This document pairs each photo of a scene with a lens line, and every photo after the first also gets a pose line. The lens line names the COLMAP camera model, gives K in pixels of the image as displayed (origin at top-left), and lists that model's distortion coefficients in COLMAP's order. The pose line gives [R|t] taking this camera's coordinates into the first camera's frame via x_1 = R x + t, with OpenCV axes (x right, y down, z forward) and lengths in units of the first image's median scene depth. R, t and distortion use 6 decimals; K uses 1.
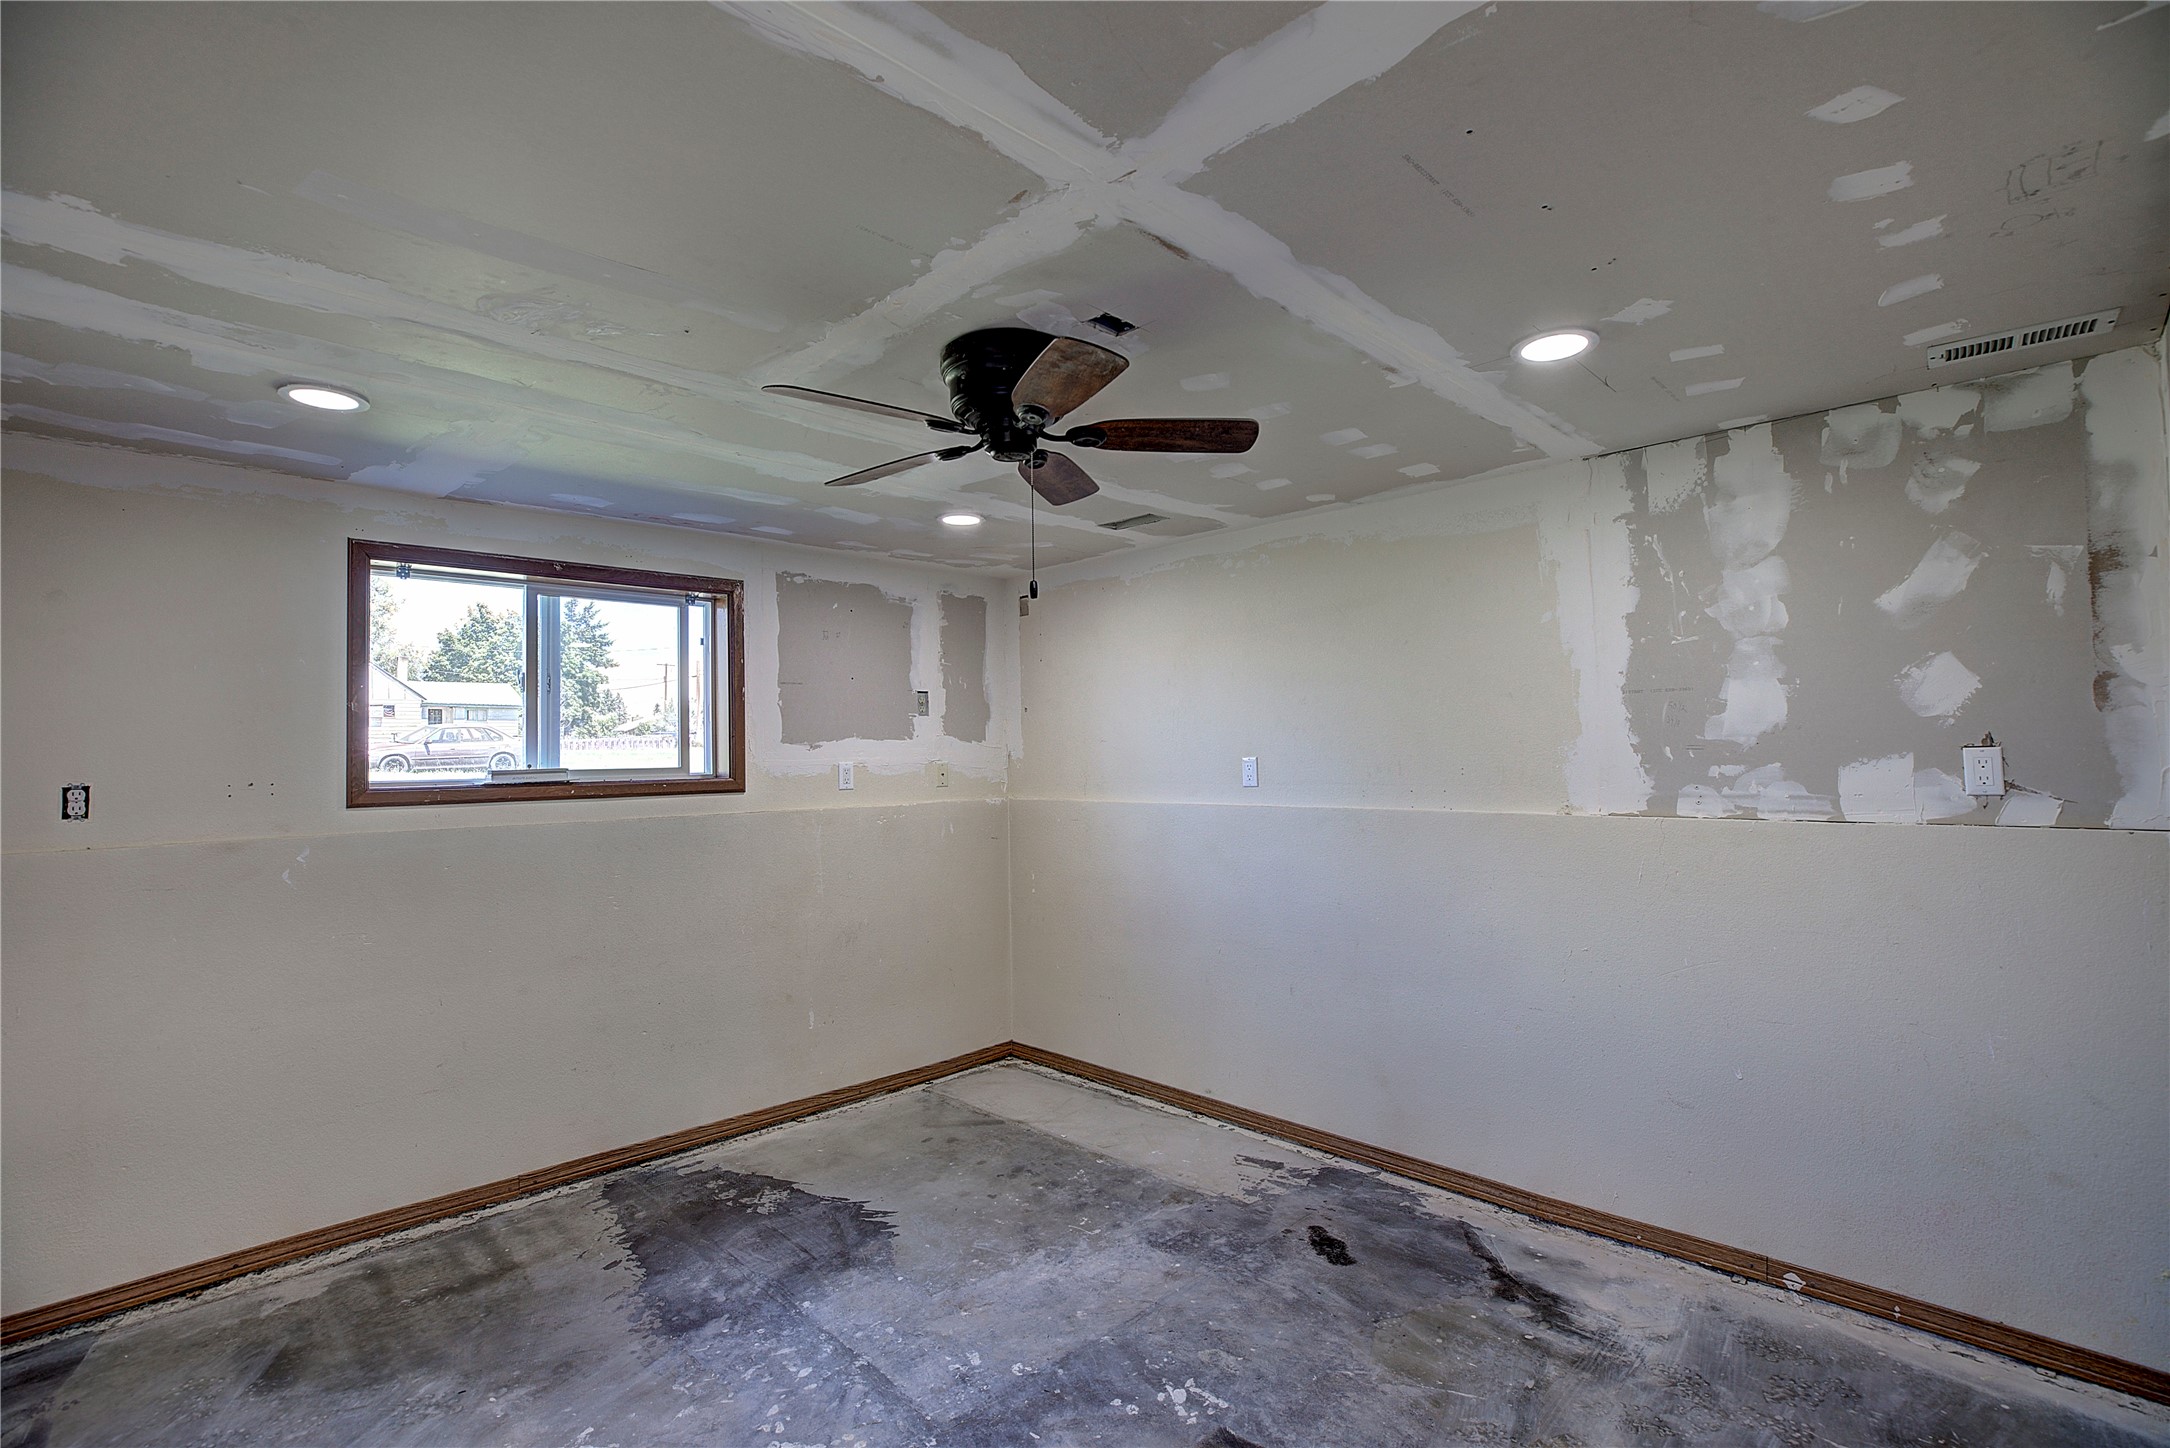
lens RADIAL K [[985.9, 0, 1079.2], [0, 985.9, 717.7], [0, 0, 1]] dist [-0.043583, 0.012465]
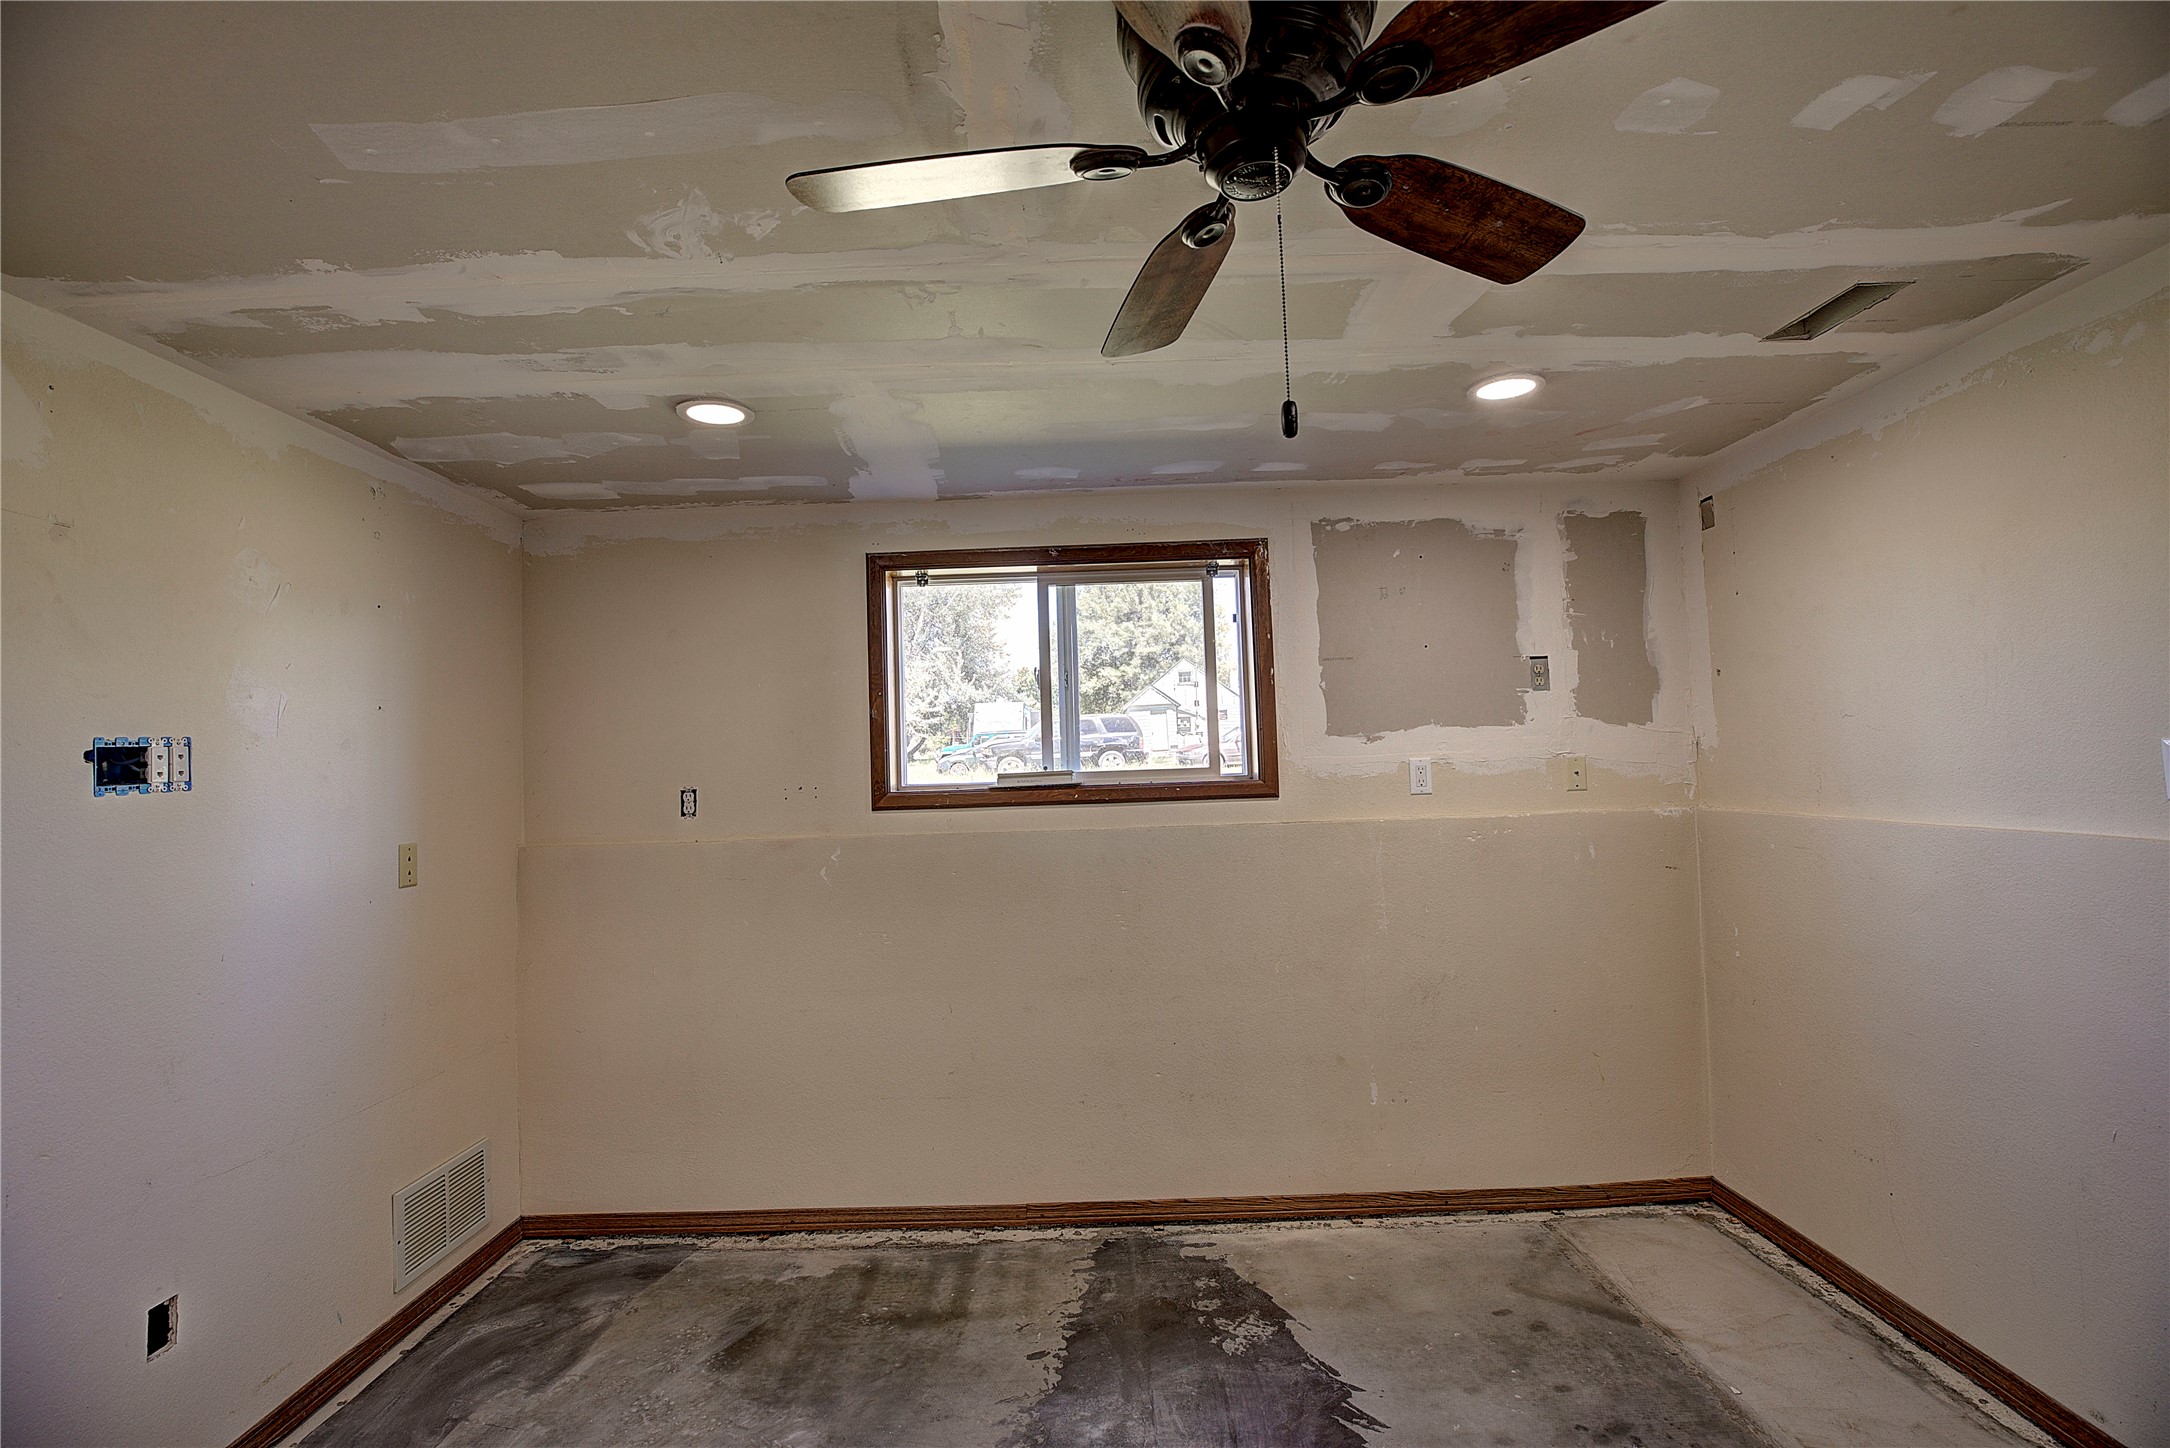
lens RADIAL K [[985.9, 0, 1079.8], [0, 985.9, 718.0], [0, 0, 1]] dist [-0.043583, 0.012465]
pose [[0.708157, -0.039725, -0.704936, 0.137339], [0.046206, 0.998883, -0.009872, 0.012533], [0.704541, -0.025581, 0.709202, 0.355421]]
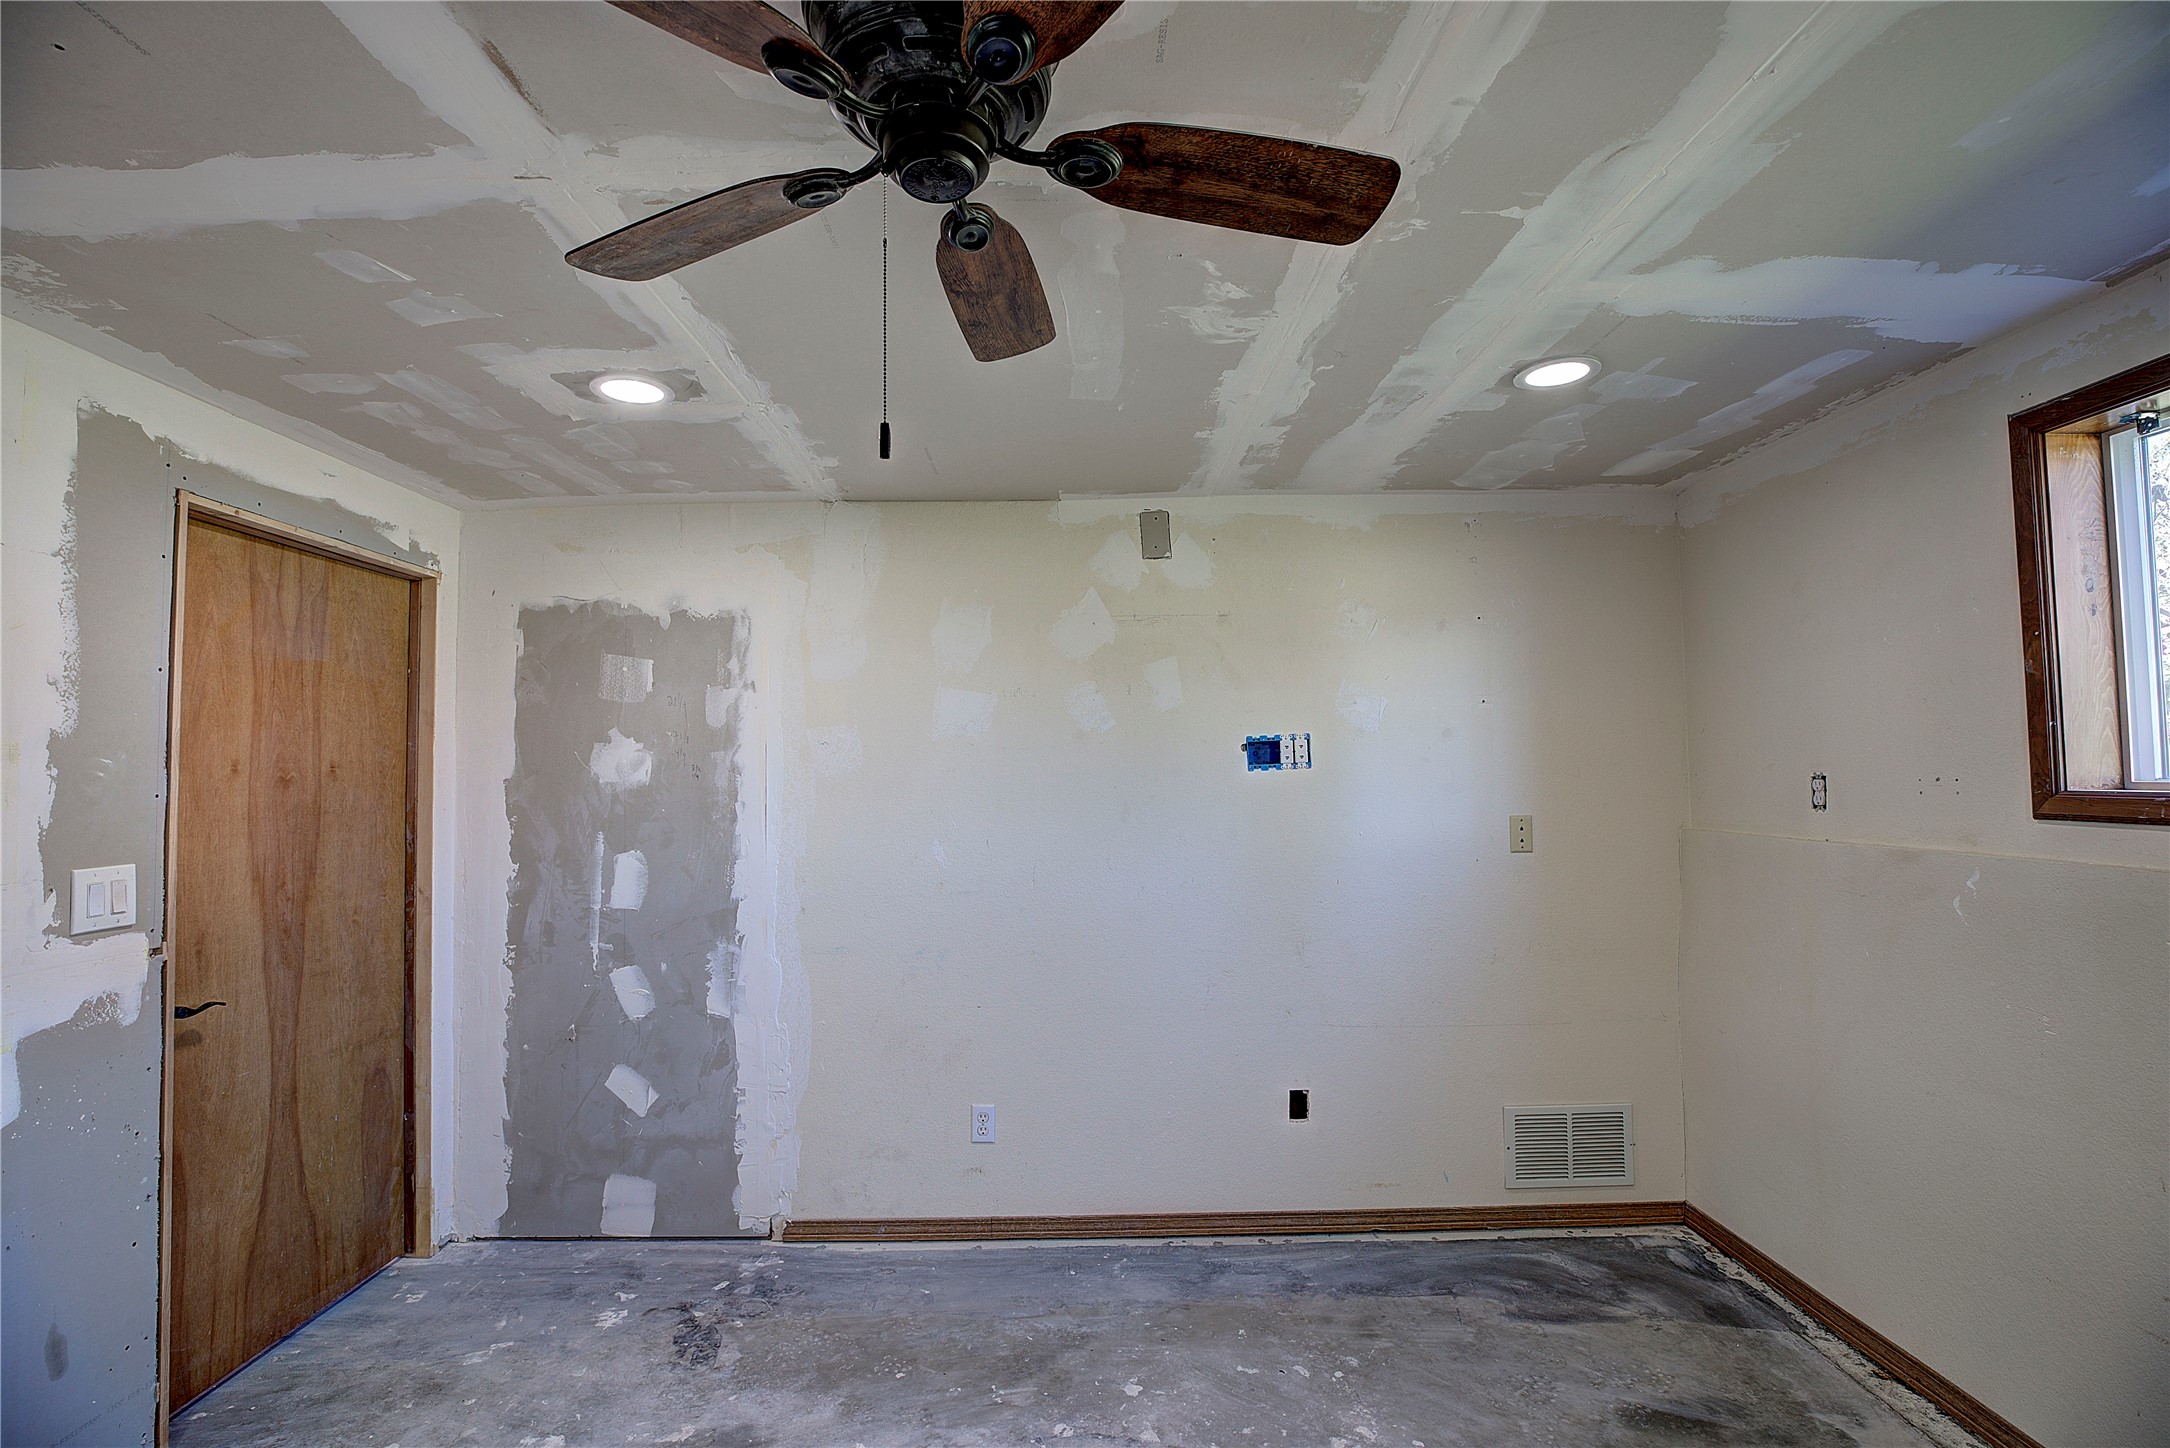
lens RADIAL K [[985.9, 0, 1076.2], [0, 985.9, 717.6], [0, 0, 1]] dist [-0.043583, 0.012465]
pose [[-0.699722, -0.011575, -0.714321, 0.149304], [0.053434, 0.996220, -0.068484, 0.030063], [0.712414, -0.086088, -0.696459, 0.872272]]
